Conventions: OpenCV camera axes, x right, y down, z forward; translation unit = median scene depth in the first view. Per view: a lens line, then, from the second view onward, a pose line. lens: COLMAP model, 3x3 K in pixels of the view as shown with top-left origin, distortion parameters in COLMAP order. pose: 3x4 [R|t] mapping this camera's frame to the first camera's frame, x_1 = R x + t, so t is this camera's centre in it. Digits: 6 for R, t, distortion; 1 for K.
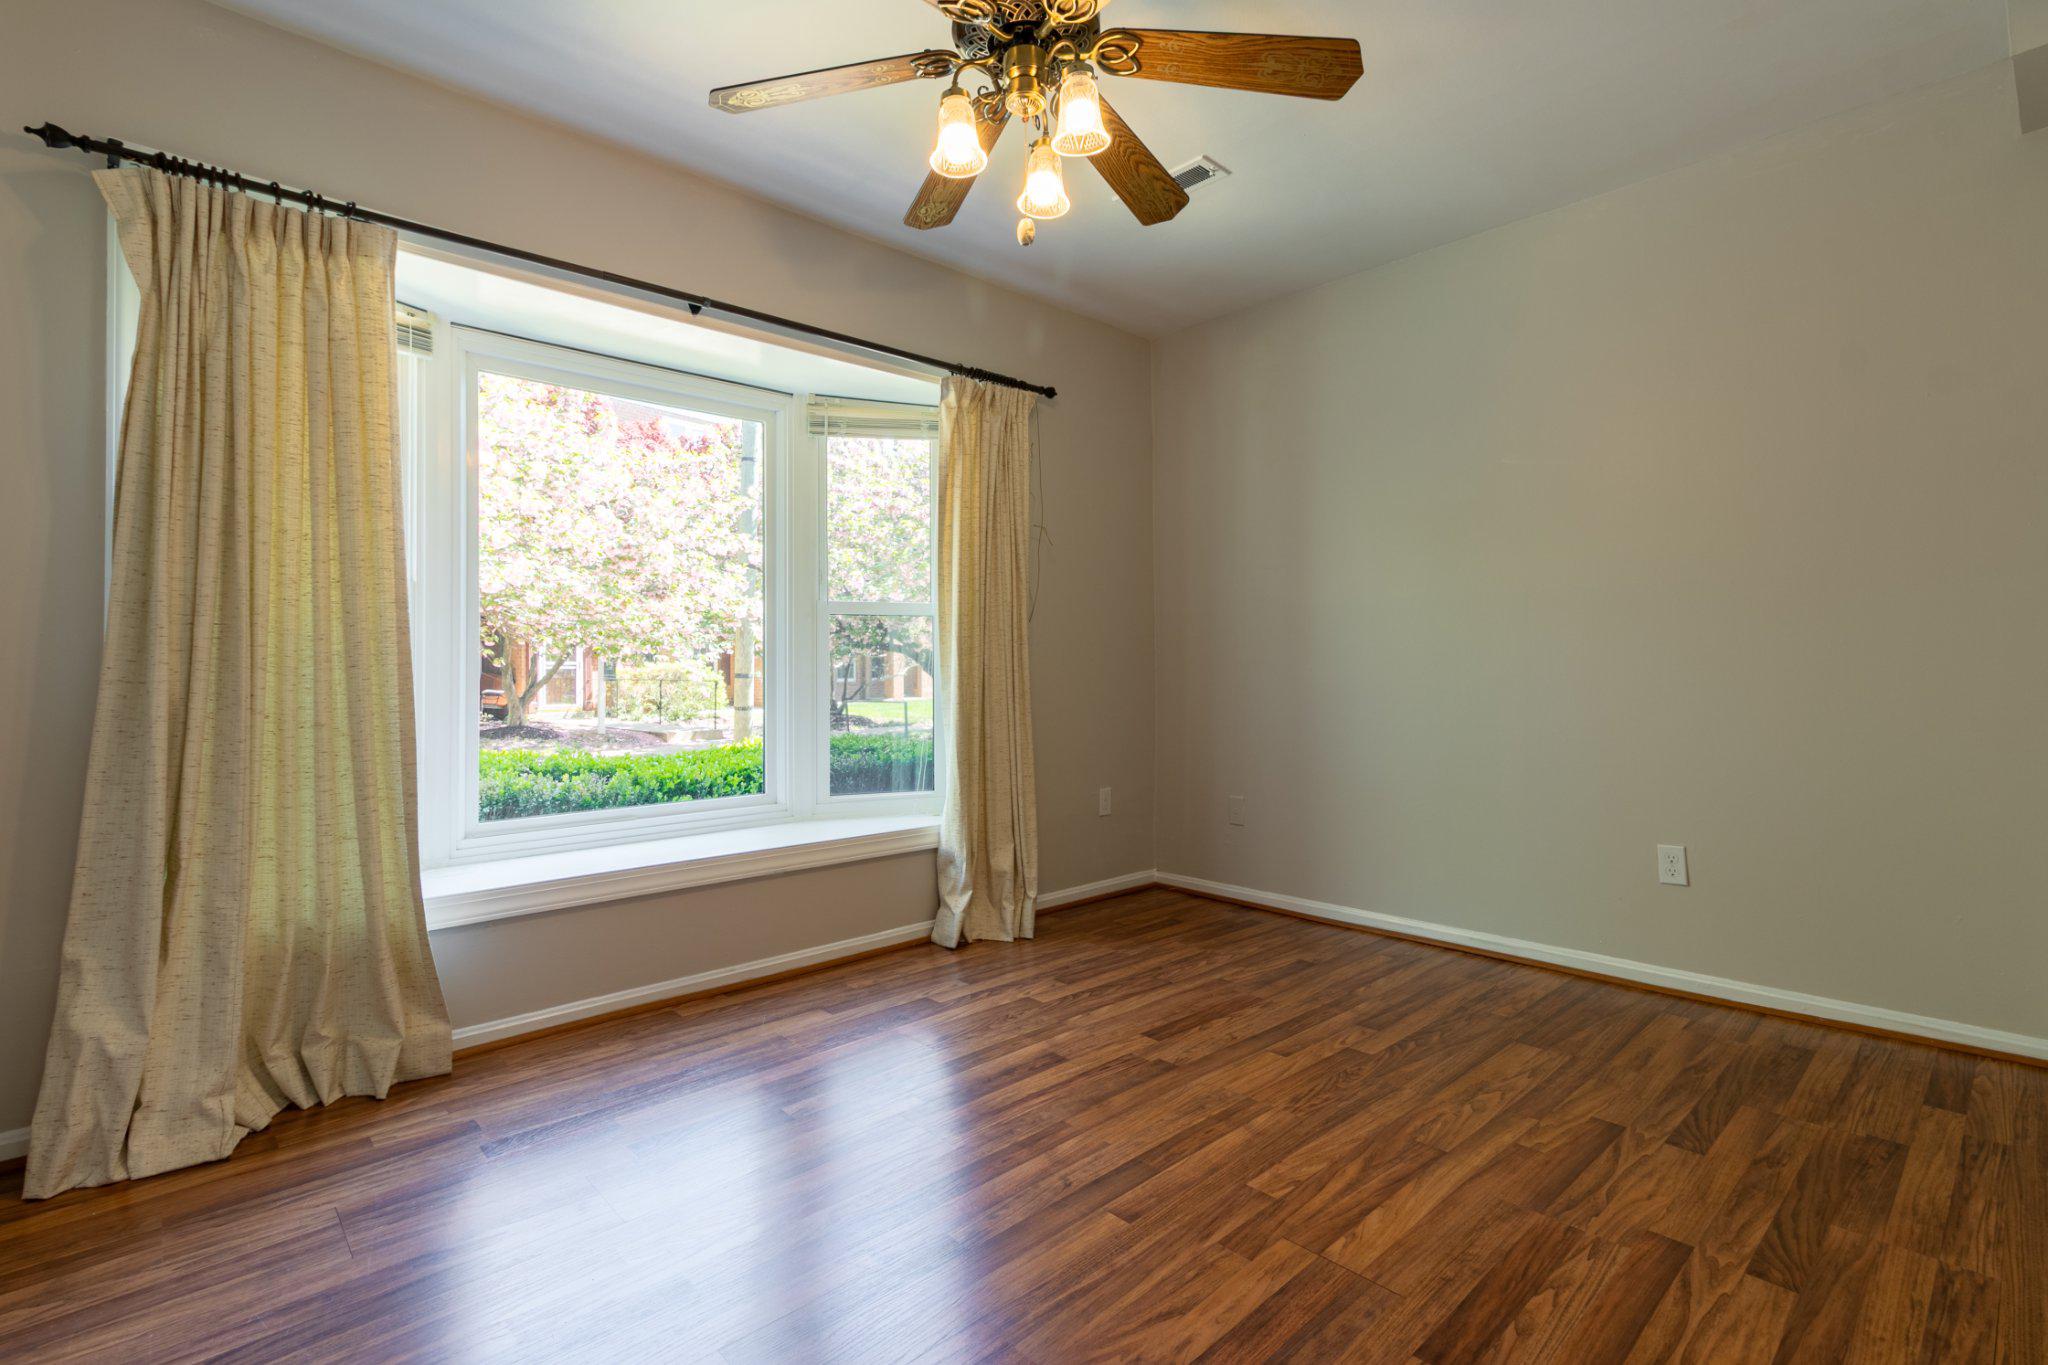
lens RADIAL K [[945.4, 0, 1014.6], [0, 945.4, 662.5], [0, 0, 1]] dist [0.000299, 0.000394]
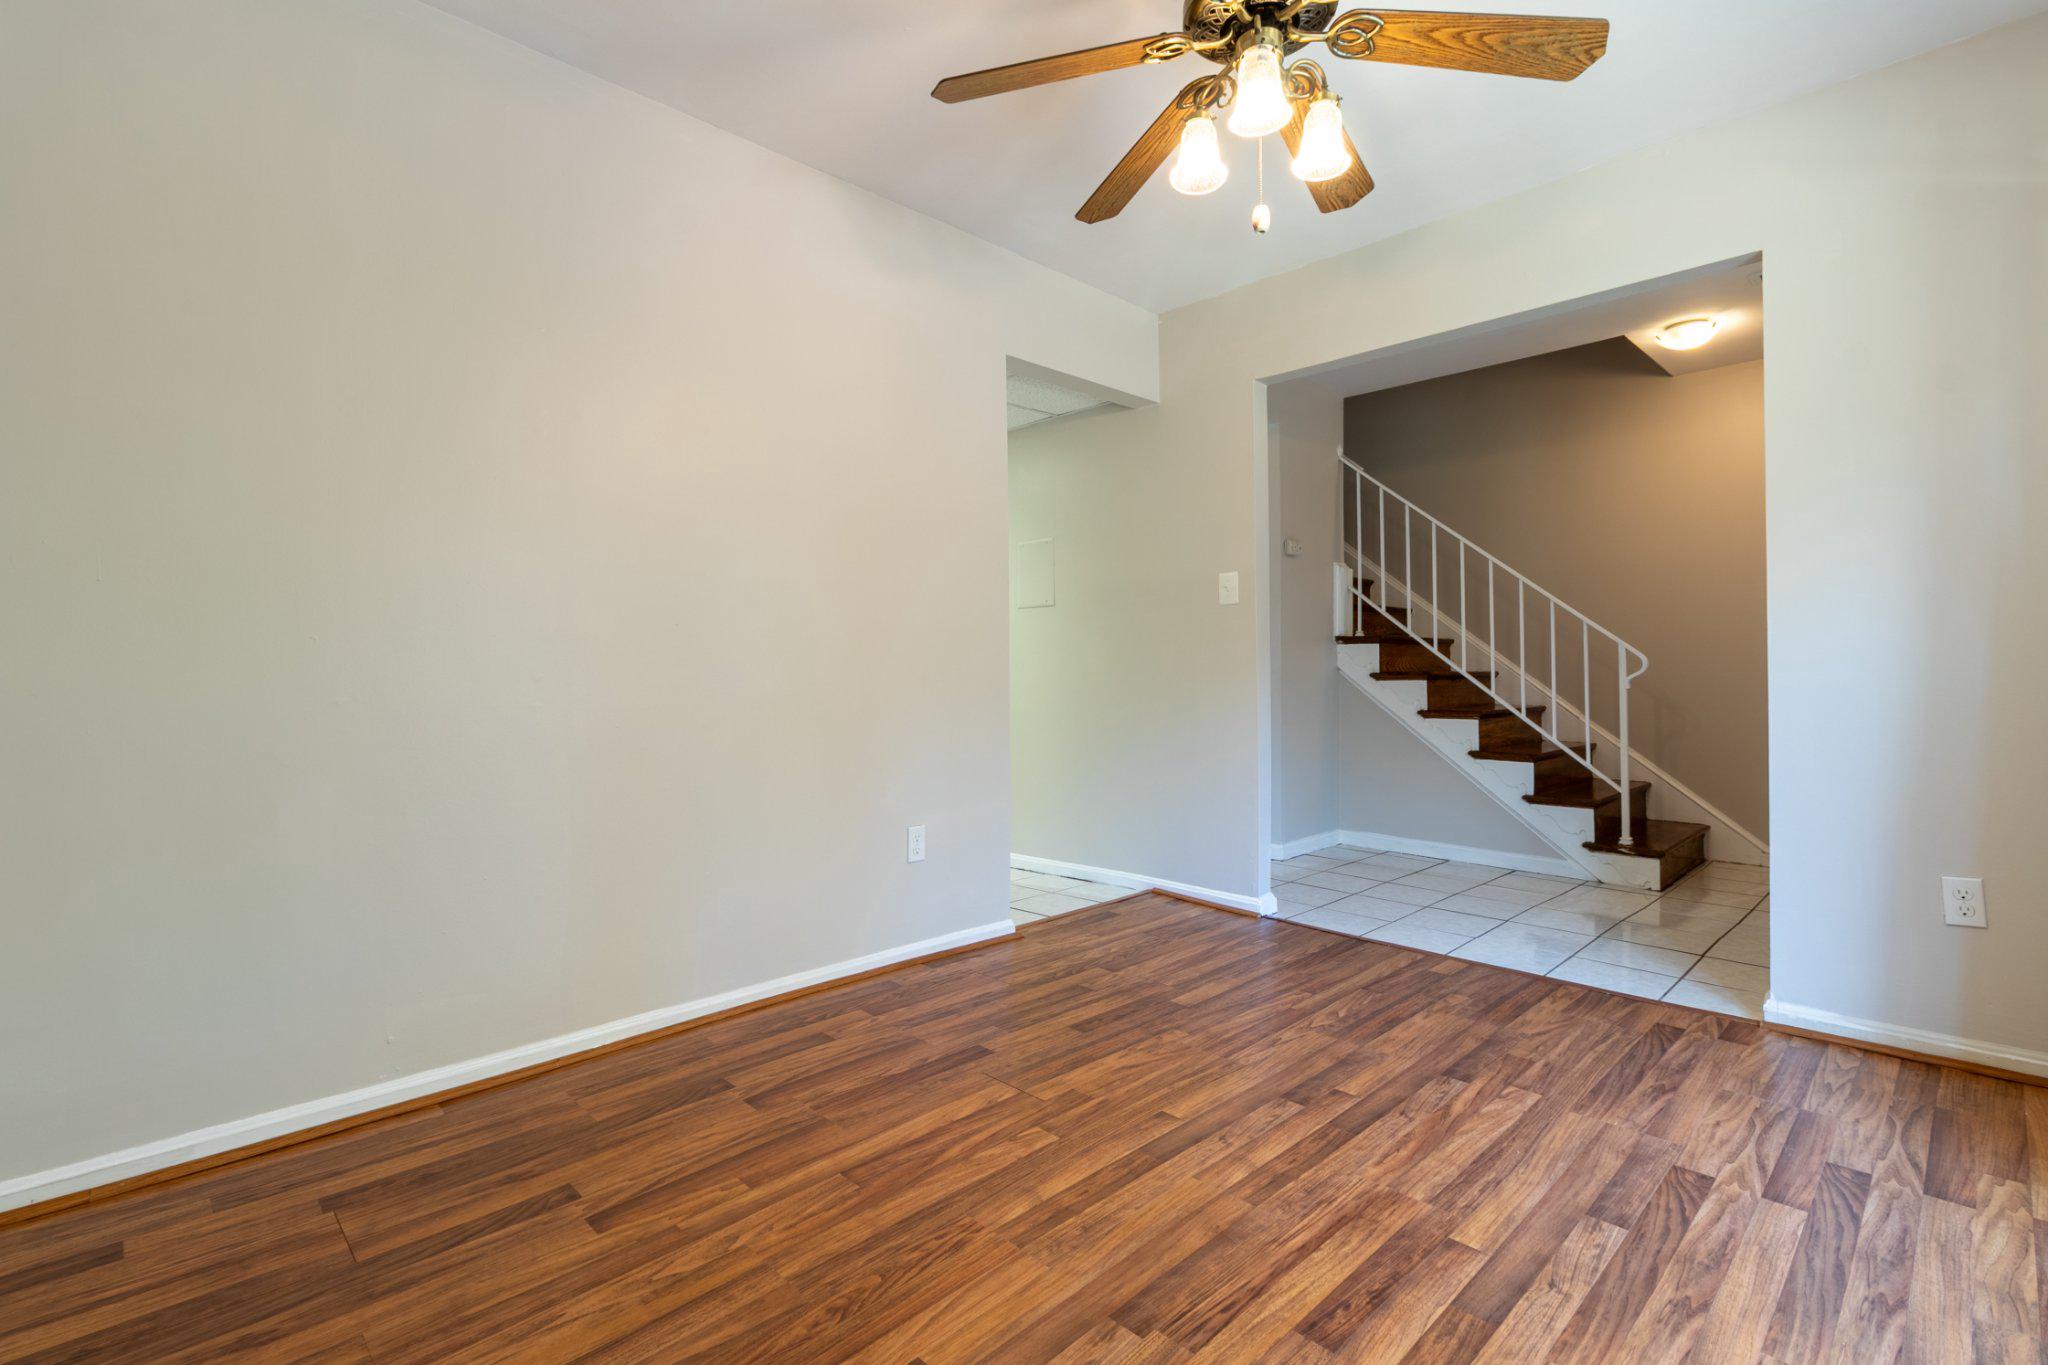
lens RADIAL K [[946.1, 0, 1021.4], [0, 946.1, 668.2], [0, 0, 1]] dist [0.003317, 0.001379]
pose [[-0.999264, 0.010314, -0.036945, 0.283295], [0.010634, 0.999908, -0.008455, 0.015539], [0.036855, -0.008841, -0.999282, 1.833221]]
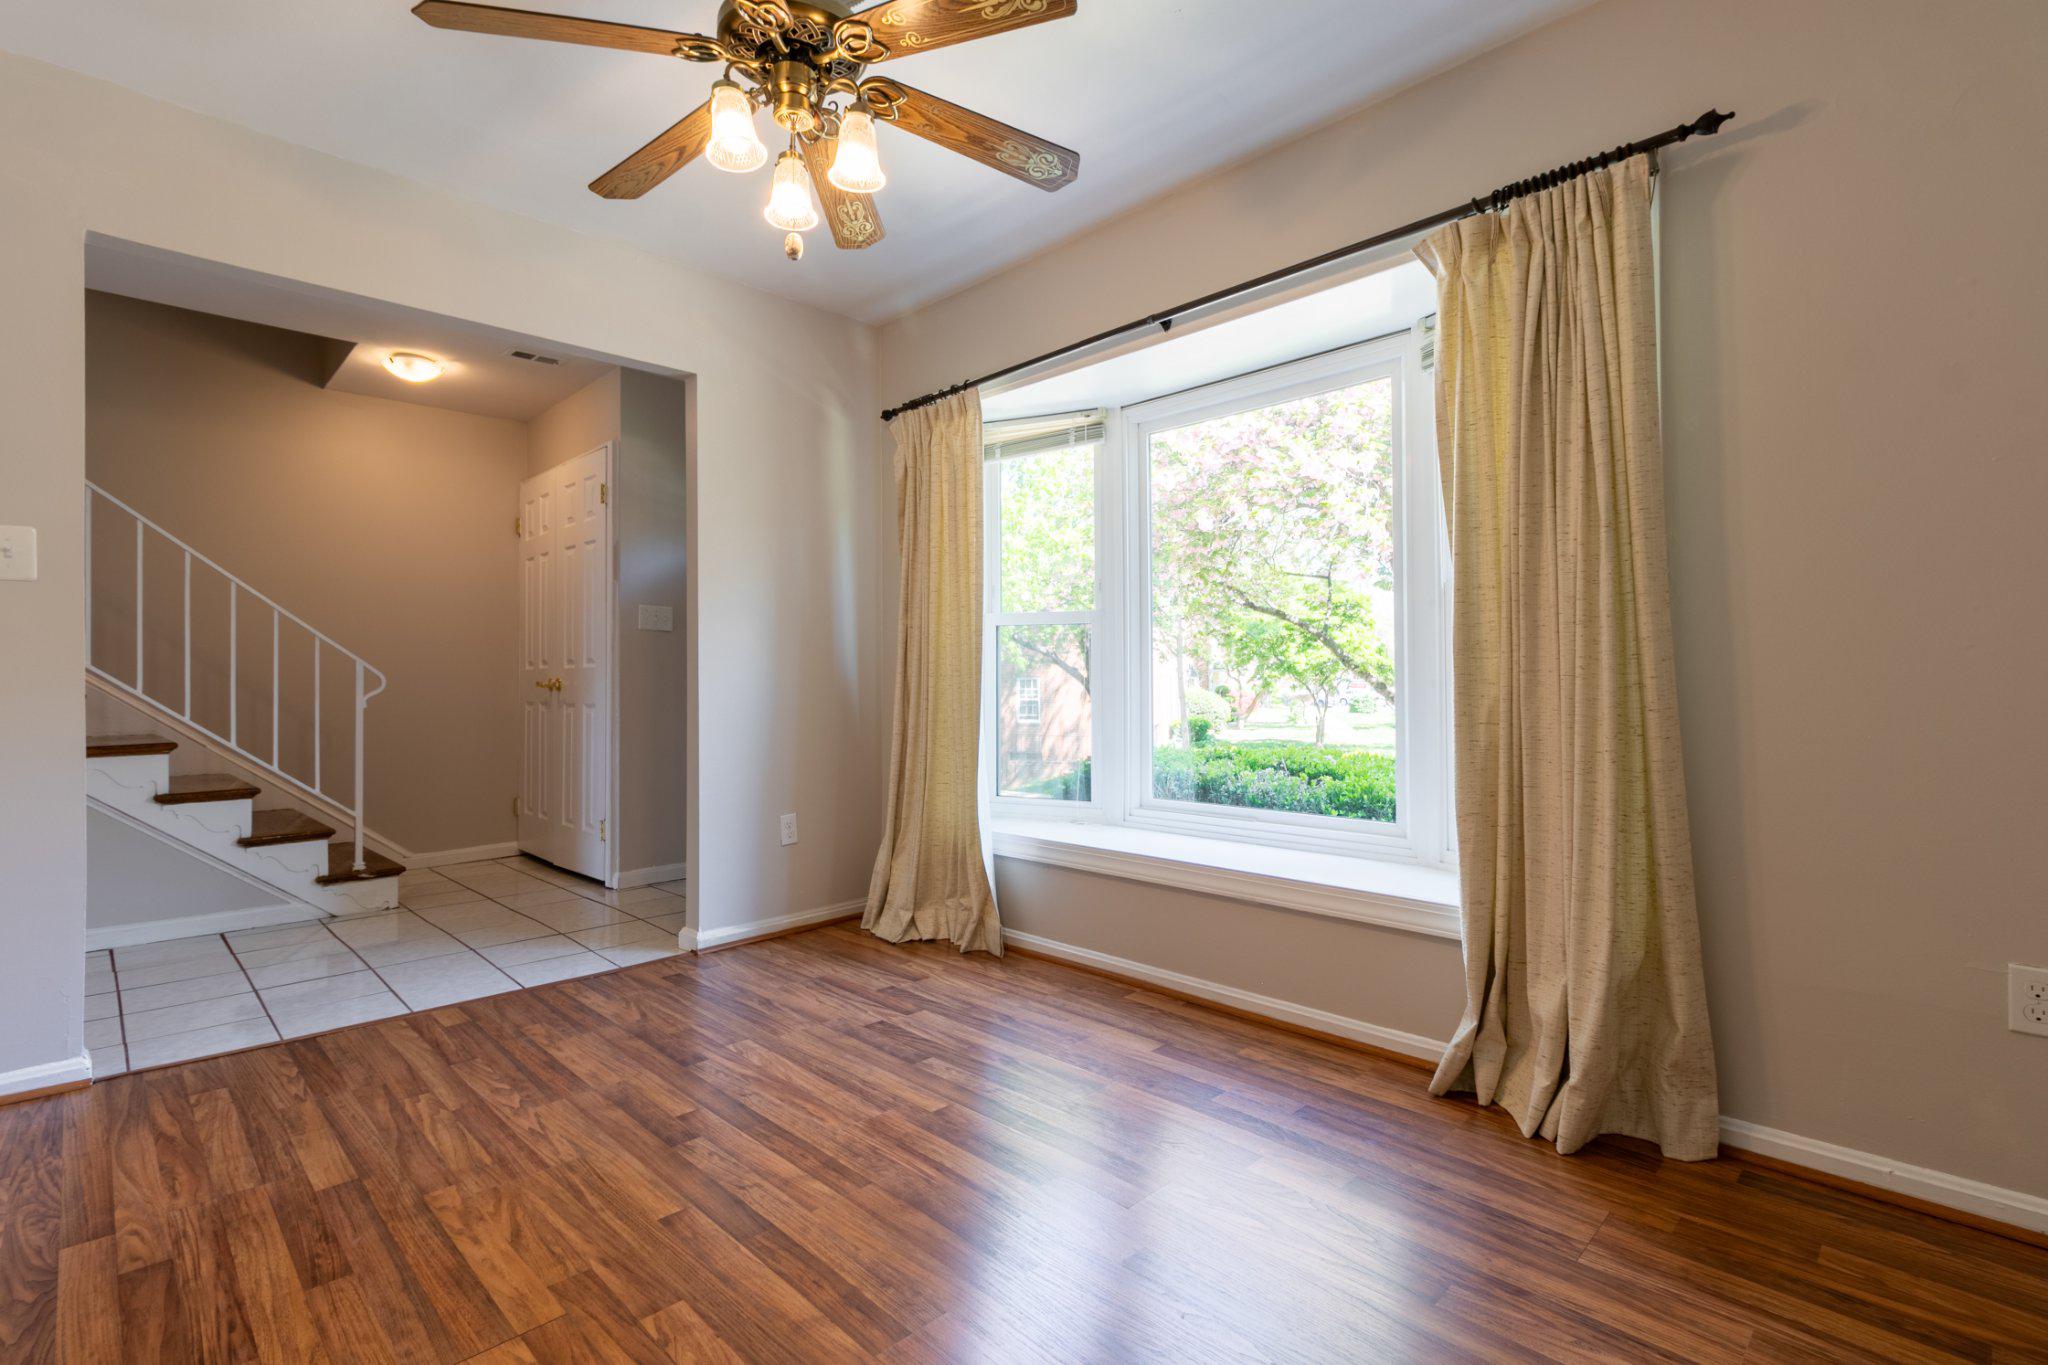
lens RADIAL K [[946.1, 0, 1021.4], [0, 946.1, 668.2], [0, 0, 1]] dist [0.003317, 0.001379]
pose [[0.043883, -0.006678, -0.999014, 0.957204], [0.014445, 0.999877, -0.006049, 0.004757], [0.998932, -0.014165, 0.043974, 1.109468]]
